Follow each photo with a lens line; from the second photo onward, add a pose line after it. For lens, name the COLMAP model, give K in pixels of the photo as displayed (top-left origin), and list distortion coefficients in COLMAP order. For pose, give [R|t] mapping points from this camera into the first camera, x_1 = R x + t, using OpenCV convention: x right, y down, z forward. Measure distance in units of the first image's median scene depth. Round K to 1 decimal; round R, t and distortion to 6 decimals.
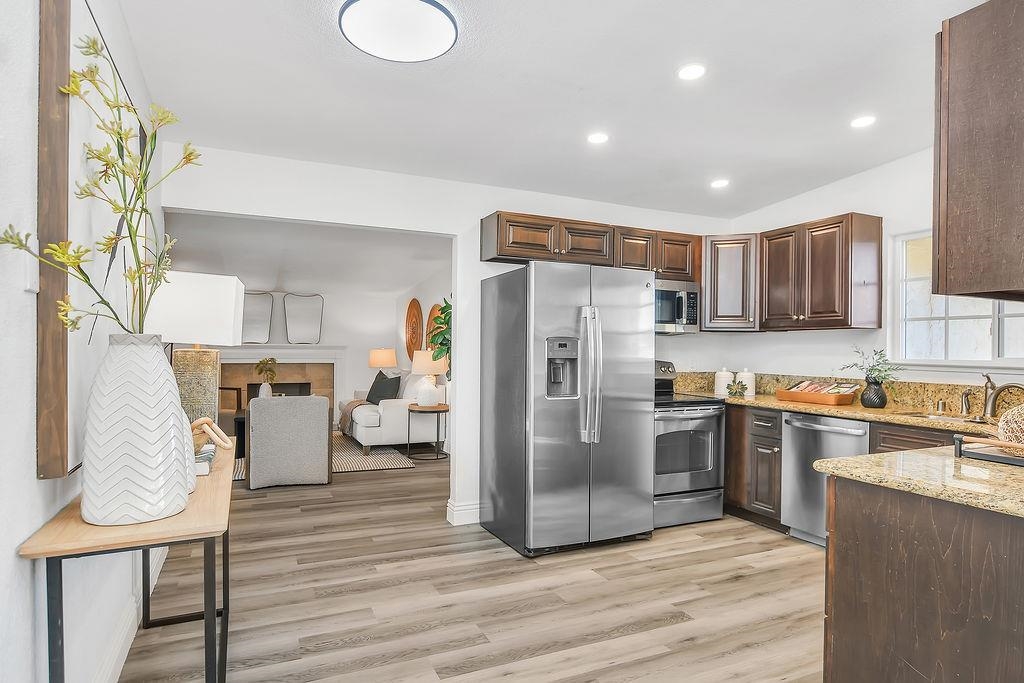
lens RADIAL K [[566.3, 0, 509.0], [0, 566.3, 348.3], [0, 0, 1]] dist [0.030265, -0.000375]
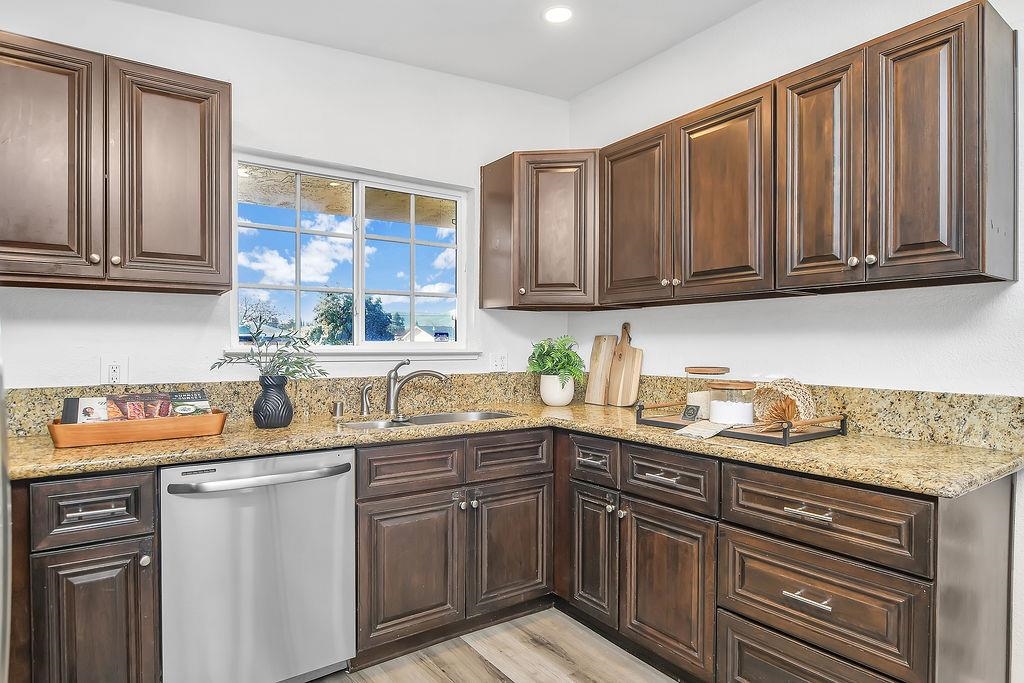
lens RADIAL K [[586.8, 0, 516.7], [0, 586.8, 346.7], [0, 0, 1]] dist [-0.018872, 0.001946]
pose [[-0.198750, -0.012374, 0.979972, -0.014969], [-0.003121, 0.999923, 0.011993, 0.011755], [-0.980045, -0.000675, -0.198773, 0.905472]]
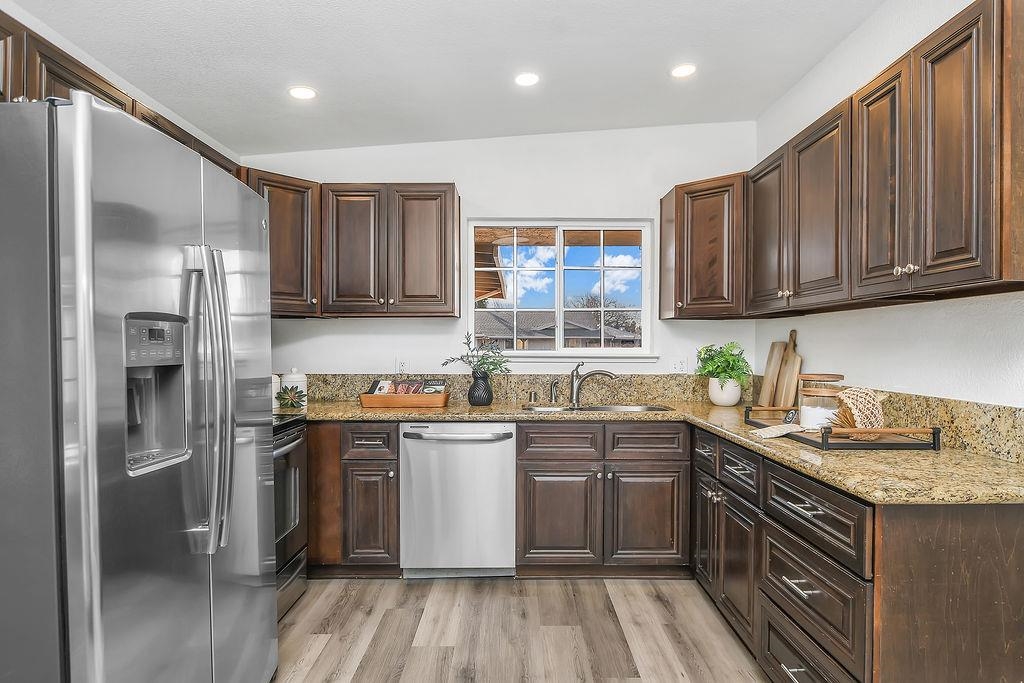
lens RADIAL K [[586.8, 0, 521.0], [0, 586.8, 344.5], [0, 0, 1]] dist [-0.018872, 0.001946]
pose [[0.417758, -0.010231, 0.908501, -0.179767], [0.002802, 0.999946, 0.009972, -0.000770], [-0.908554, -0.001620, 0.417764, 0.580428]]
